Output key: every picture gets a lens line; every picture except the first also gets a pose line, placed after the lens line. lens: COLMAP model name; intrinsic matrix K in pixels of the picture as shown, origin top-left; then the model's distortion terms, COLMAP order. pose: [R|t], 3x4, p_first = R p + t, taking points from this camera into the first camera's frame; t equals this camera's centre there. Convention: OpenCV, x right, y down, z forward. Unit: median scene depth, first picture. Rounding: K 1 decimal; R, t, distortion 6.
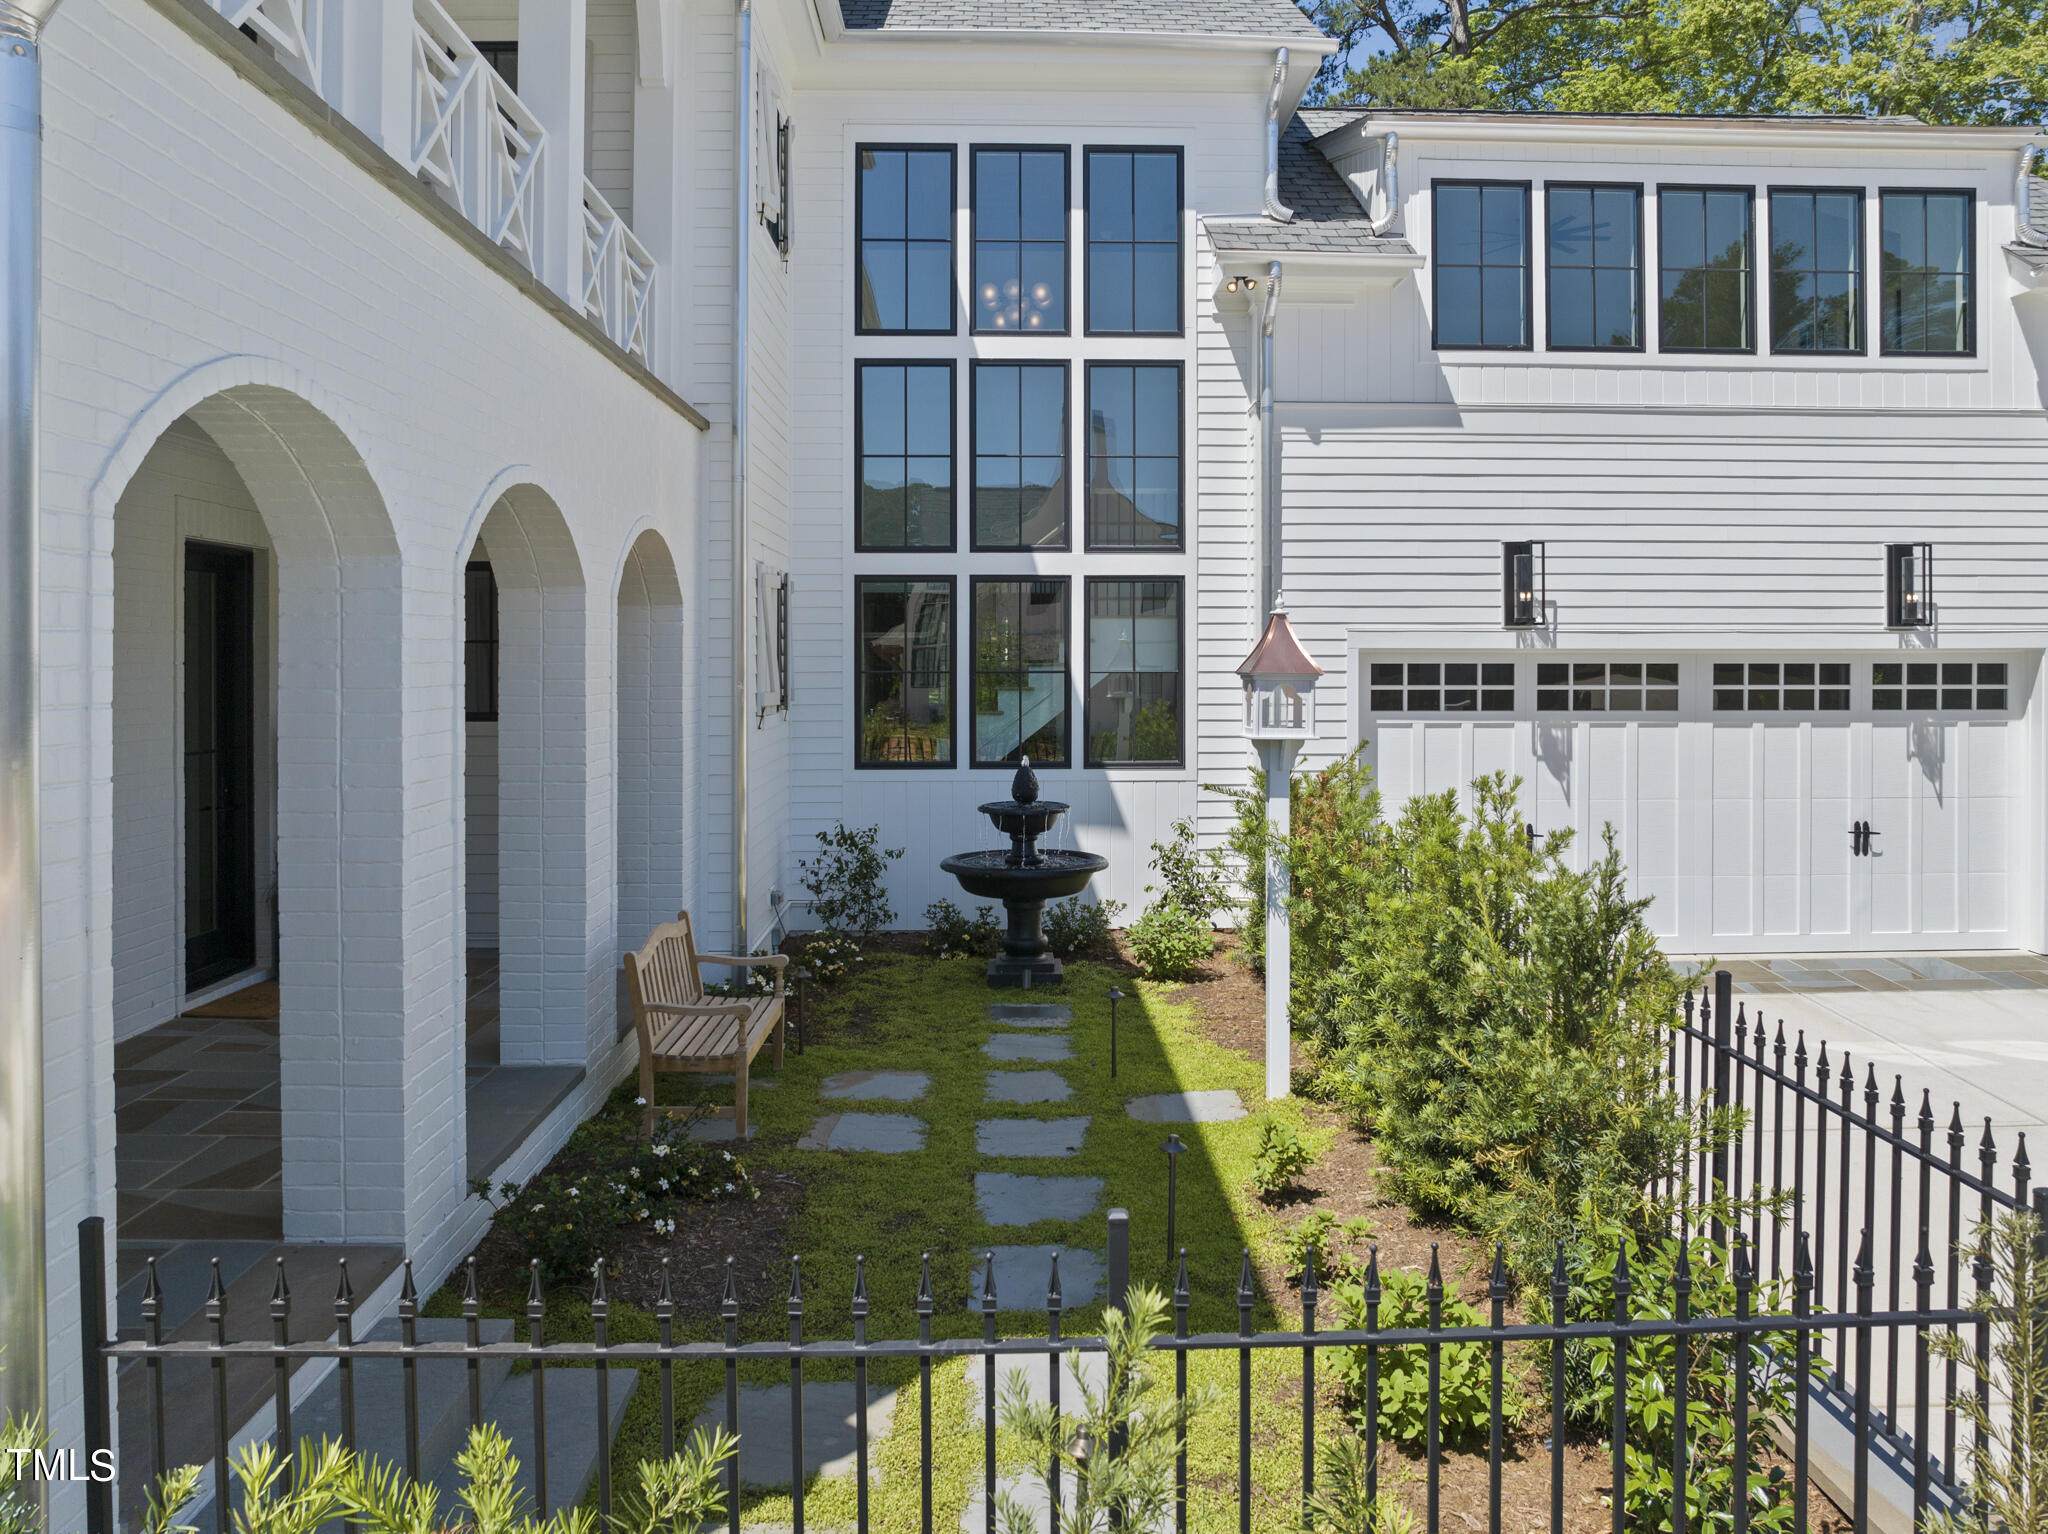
lens RADIAL K [[1447.9, 0, 1032.7], [0, 1447.9, 666.9], [0, 0, 1]] dist [-0.041592, 0.003005]
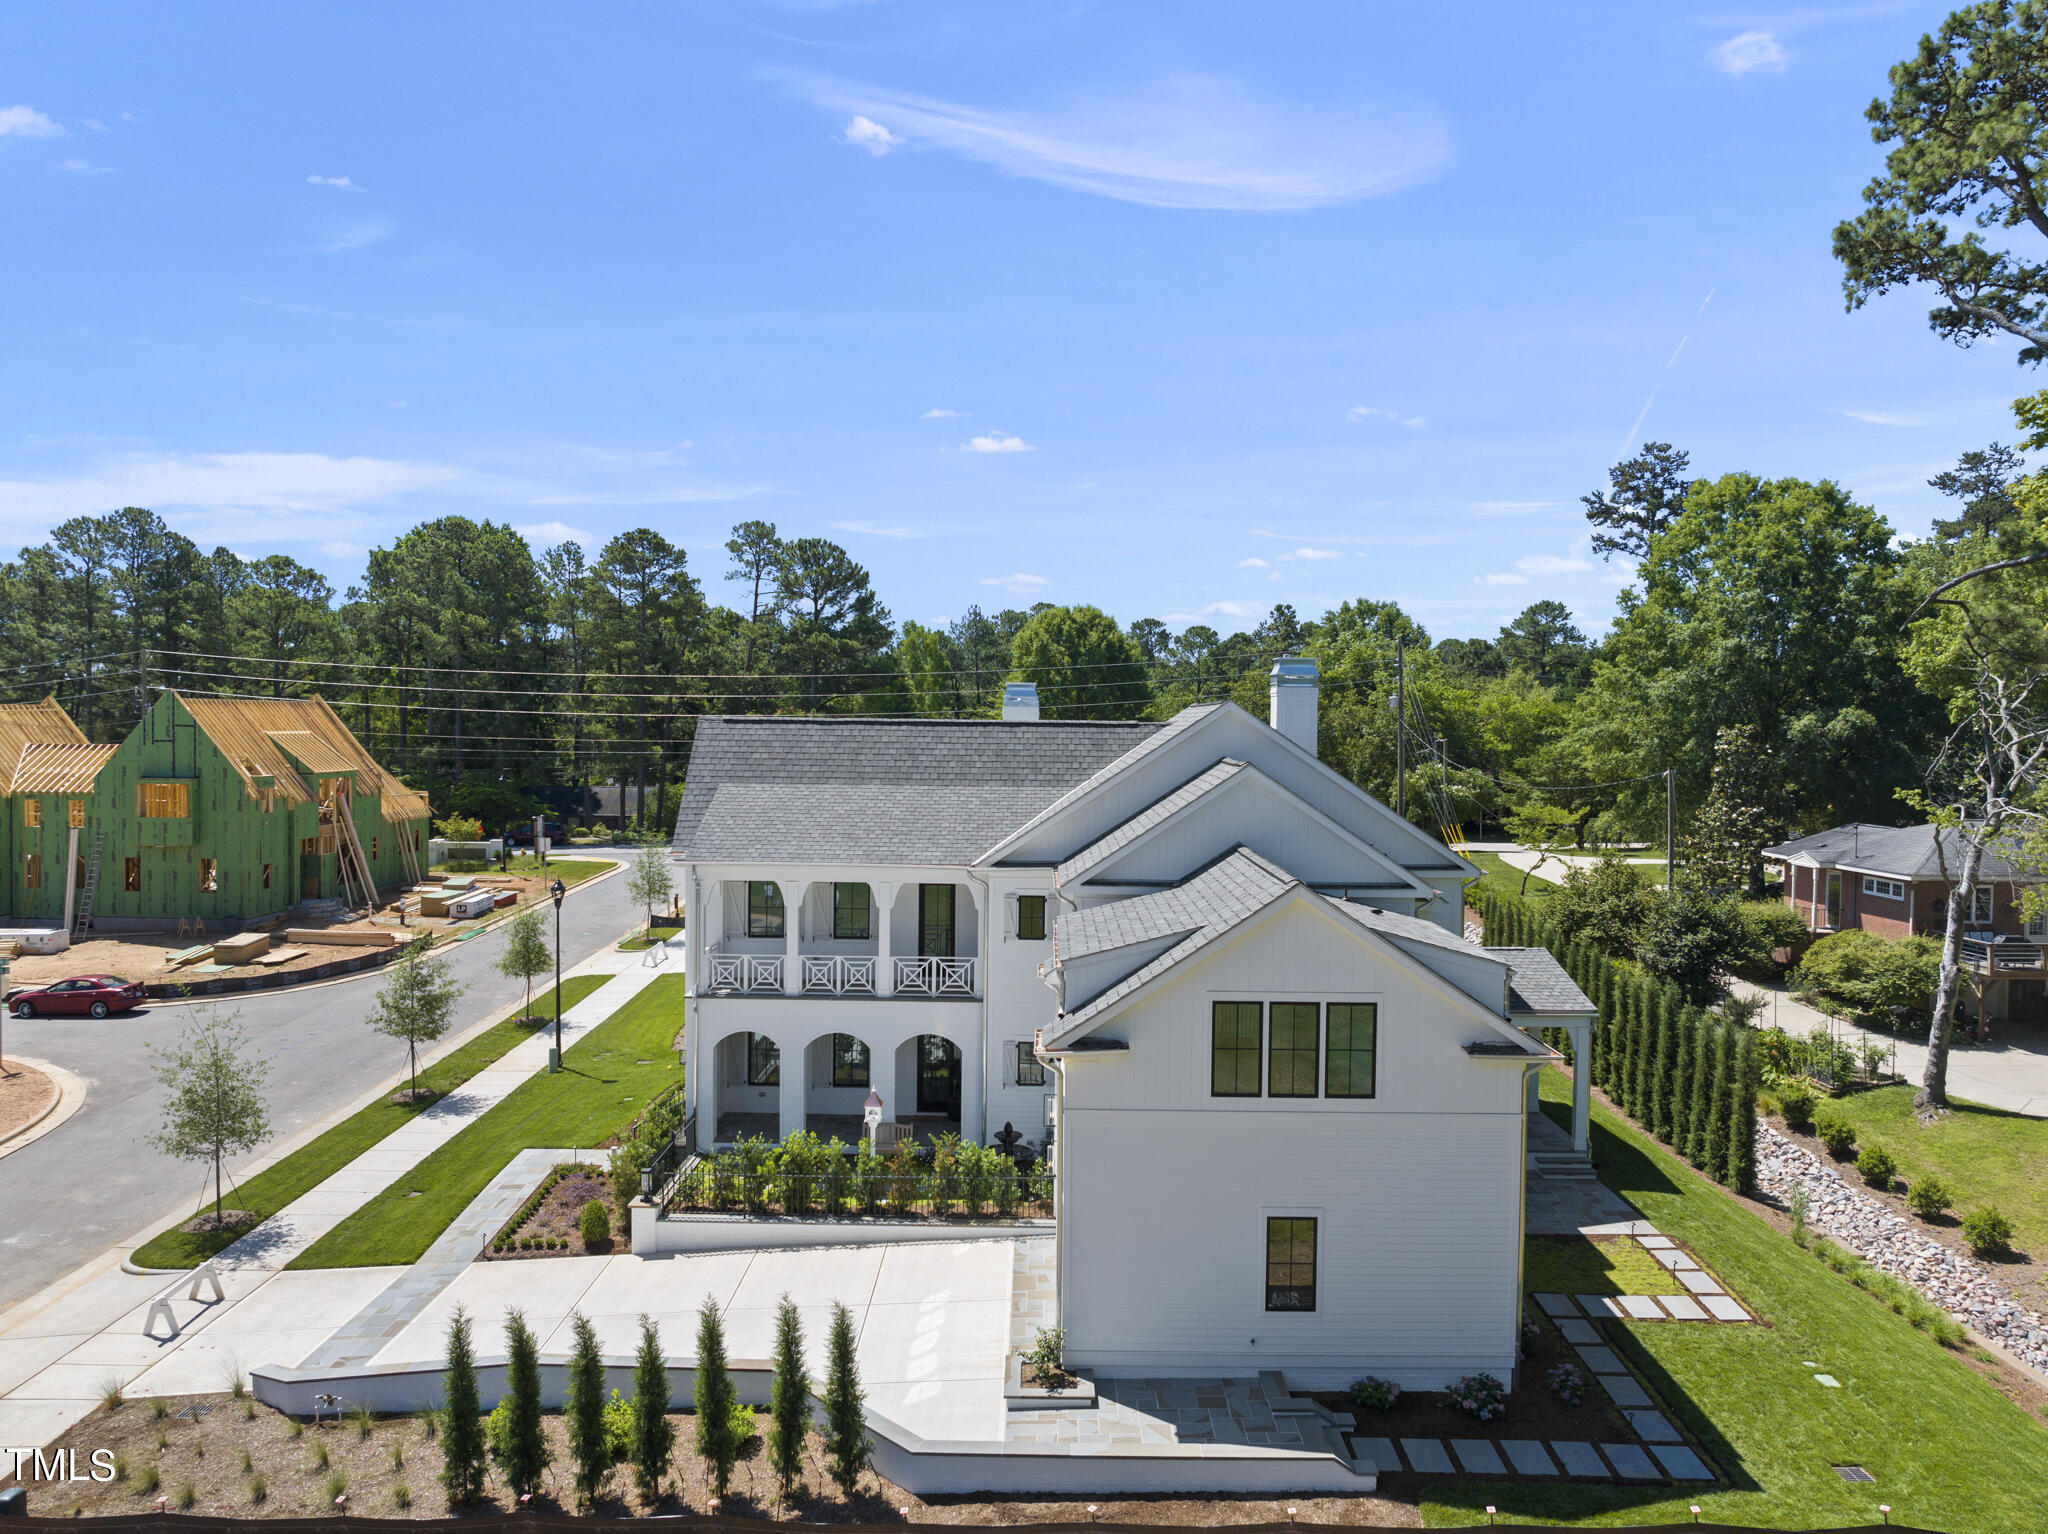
lens RADIAL K [[1440.9, 0, 1024.0], [0, 1440.9, 767.0], [0, 0, 1]] dist [-0.049338, 0.031352]
pose [[-0.031961, 0.028208, -0.999091, 2.726026], [-0.021359, 0.999354, 0.028899, -0.701962], [0.999261, 0.022263, -0.031338, 0.966610]]
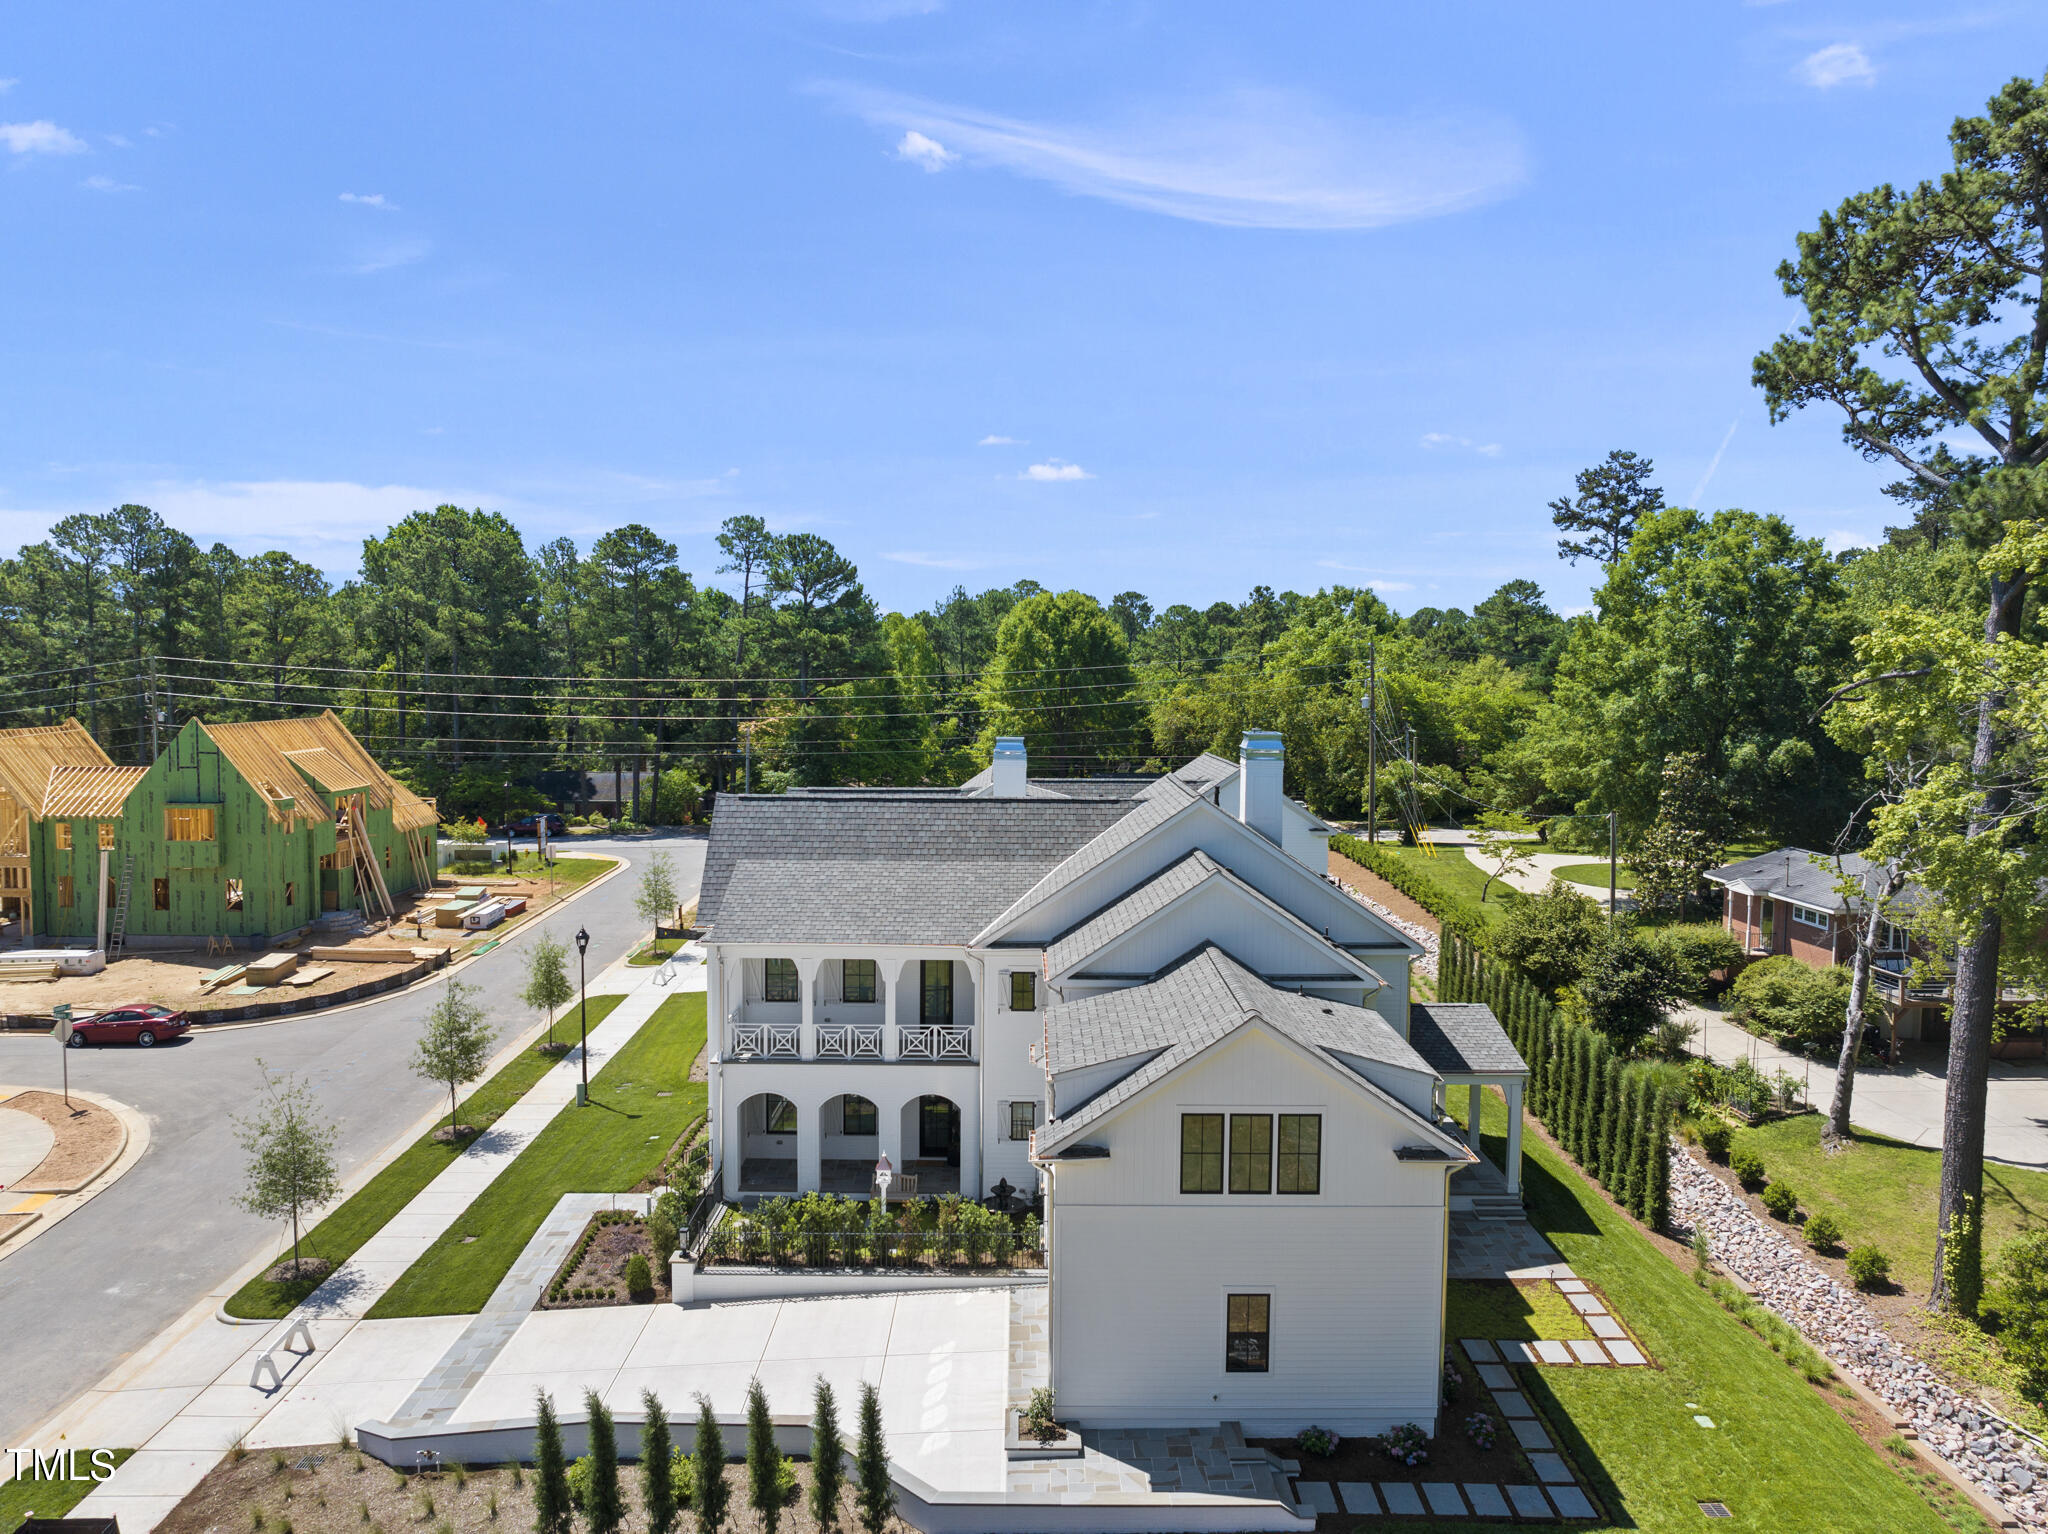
lens RADIAL K [[1440.9, 0, 1024.0], [0, 1440.9, 767.0], [0, 0, 1]] dist [-0.049338, 0.031352]
pose [[-0.019835, 0.064260, -0.997736, 3.023954], [-0.018190, 0.997744, 0.064622, -1.025712], [0.999638, 0.019431, -0.018621, 0.950402]]
